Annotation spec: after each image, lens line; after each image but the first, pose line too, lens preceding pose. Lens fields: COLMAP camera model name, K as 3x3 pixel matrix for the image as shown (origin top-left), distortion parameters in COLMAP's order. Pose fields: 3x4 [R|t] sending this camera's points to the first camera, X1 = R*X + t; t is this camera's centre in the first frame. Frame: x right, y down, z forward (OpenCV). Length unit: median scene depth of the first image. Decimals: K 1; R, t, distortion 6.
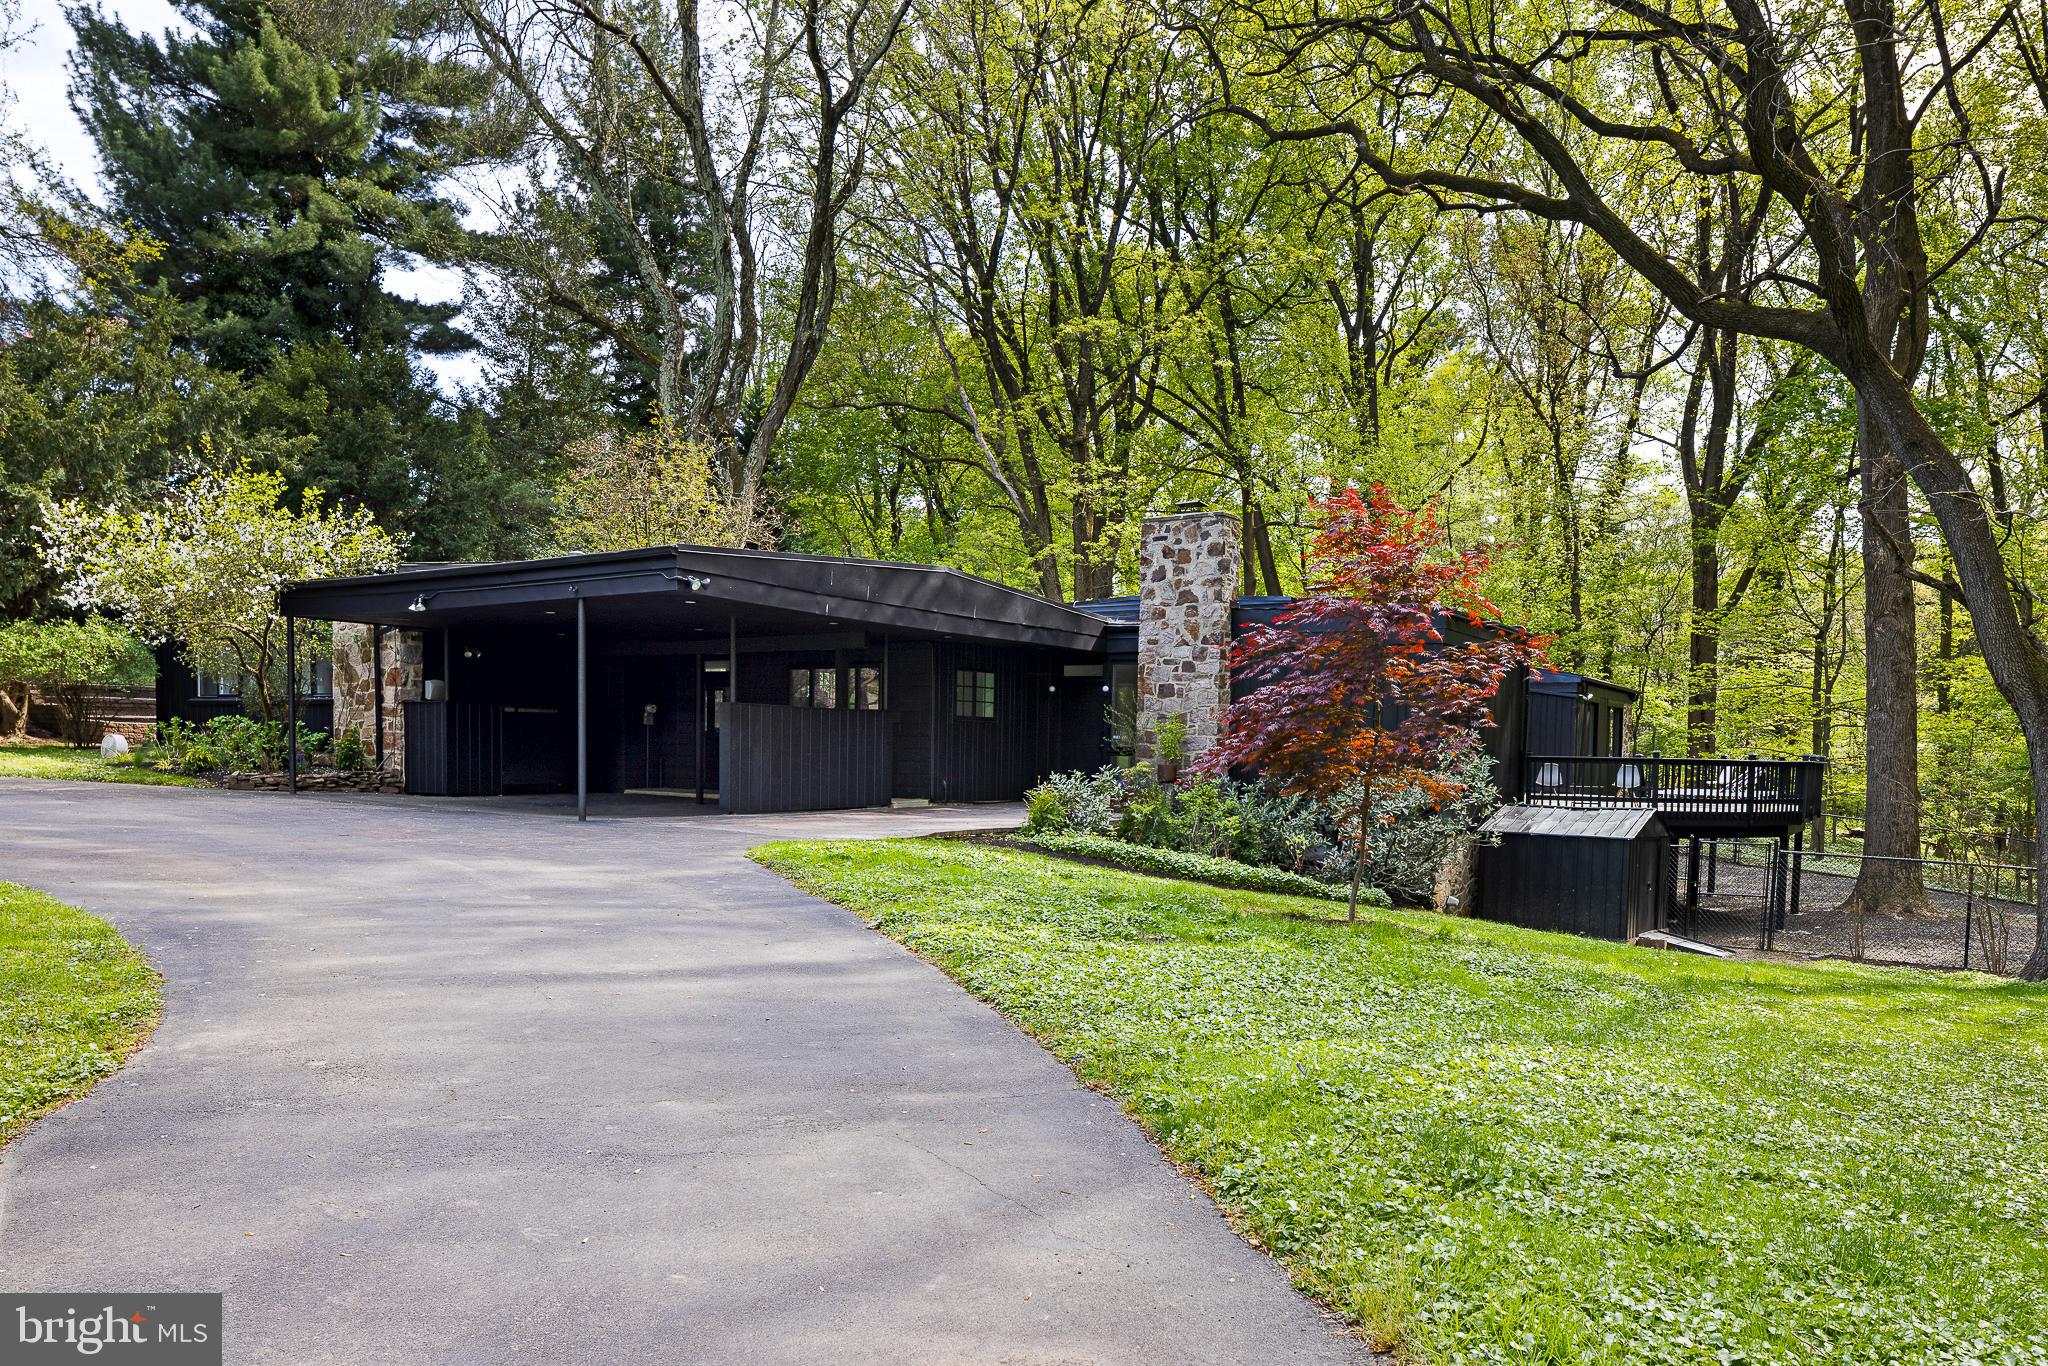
lens RADIAL K [[1417.3, 0, 1023.8], [0, 1417.3, 809.4], [0, 0, 1]] dist [-0.000607, -0.001688]
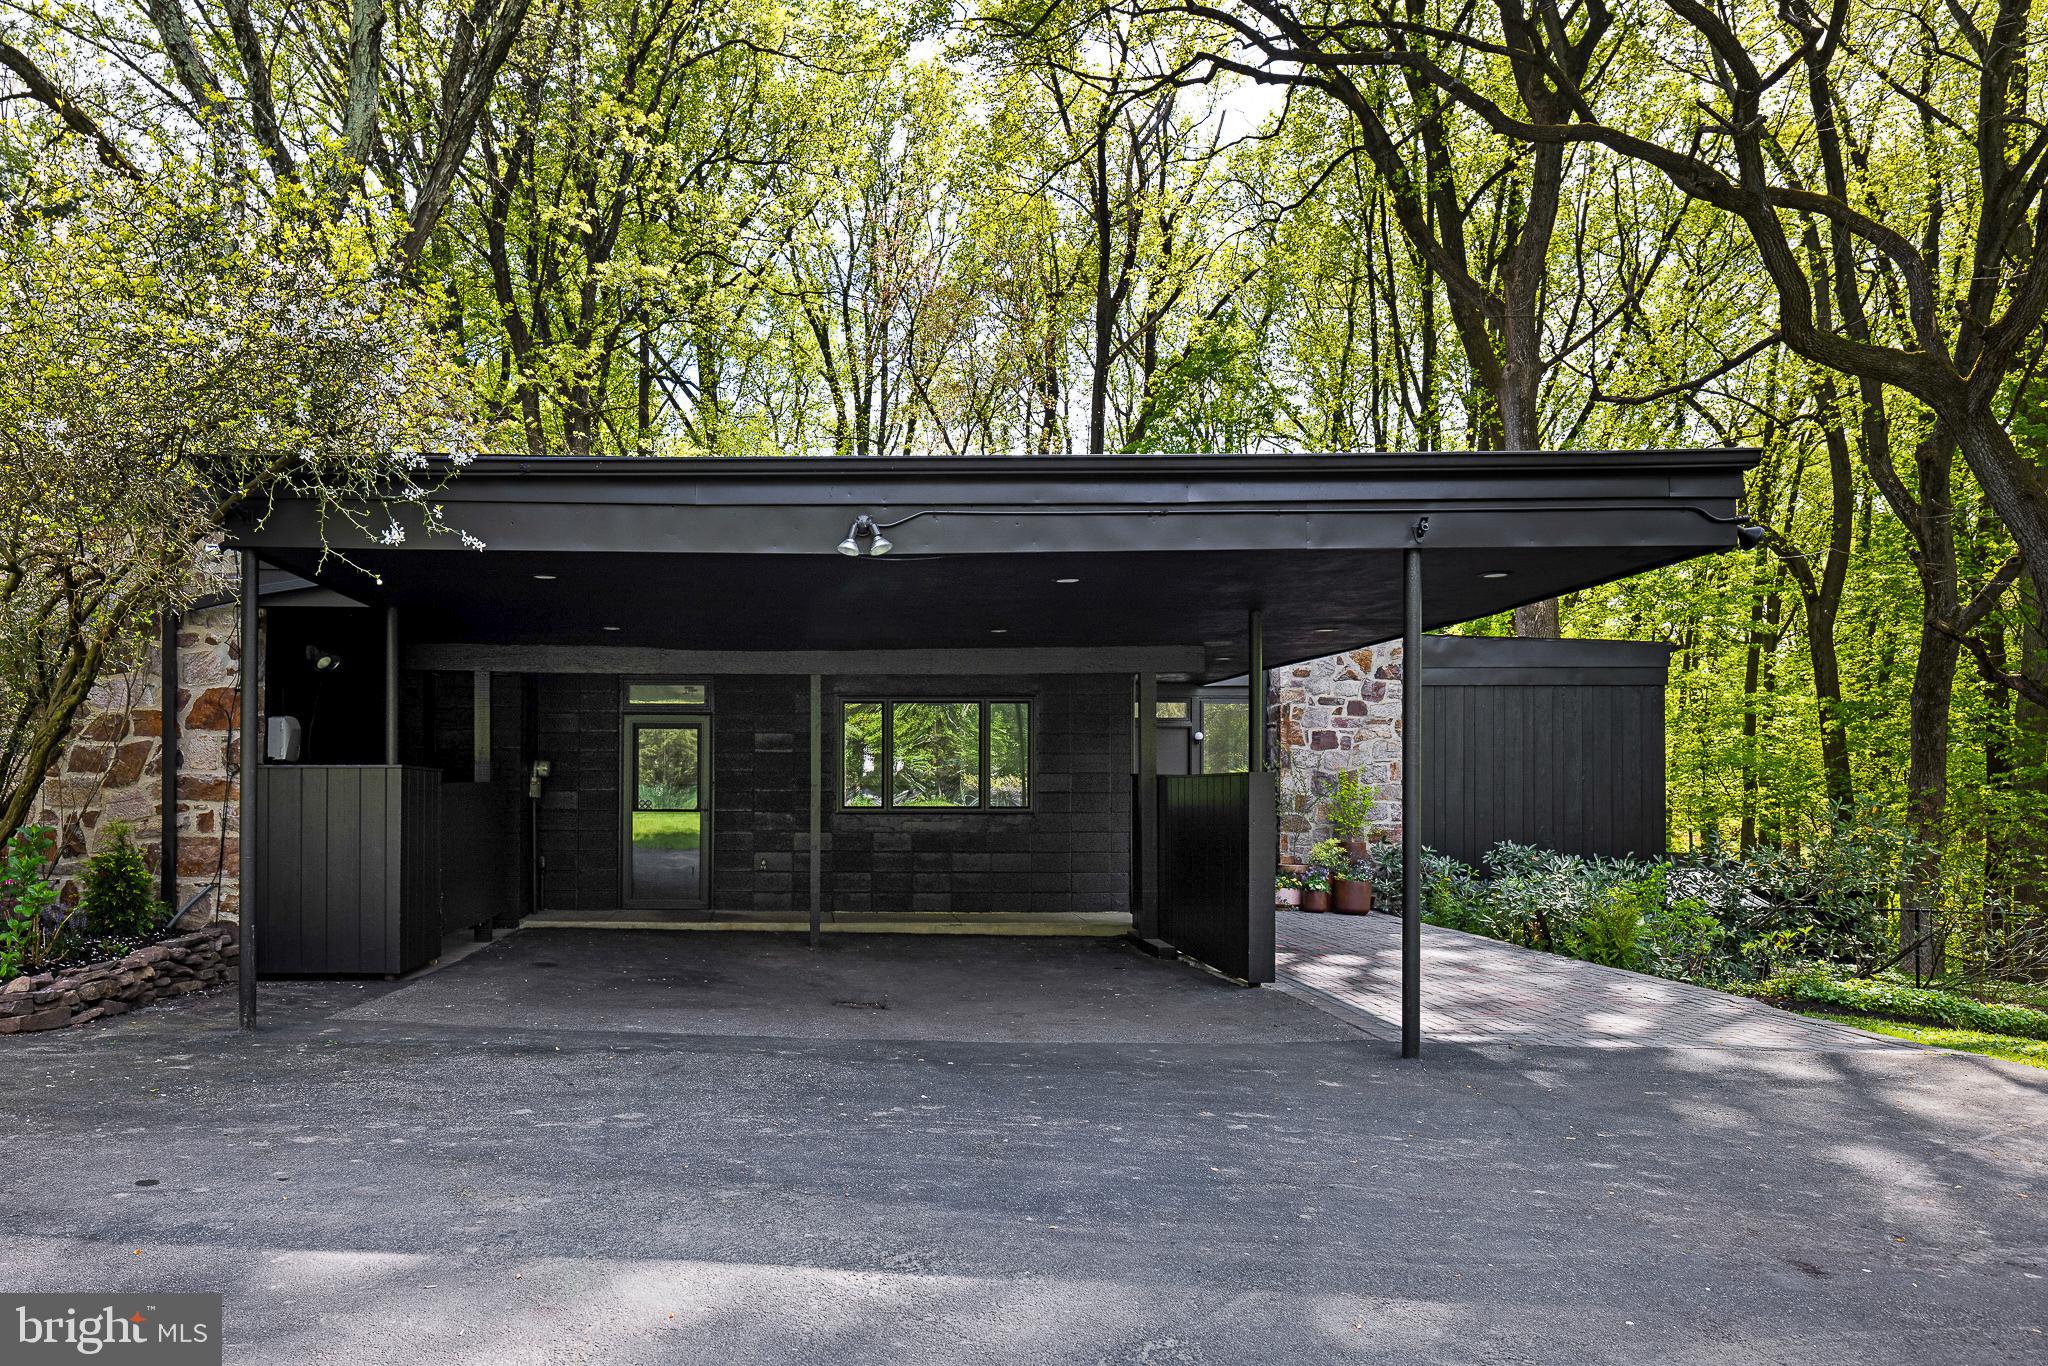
lens RADIAL K [[1386.9, 0, 803.1], [0, 1386.9, 747.6], [0, 0, 1]] dist [-0.009650, 0.001418]
pose [[0.844916, -0.002653, 0.534893, -0.510801], [0.035713, 0.998036, -0.051463, -0.052506], [-0.533706, 0.062585, 0.843351, 0.538094]]
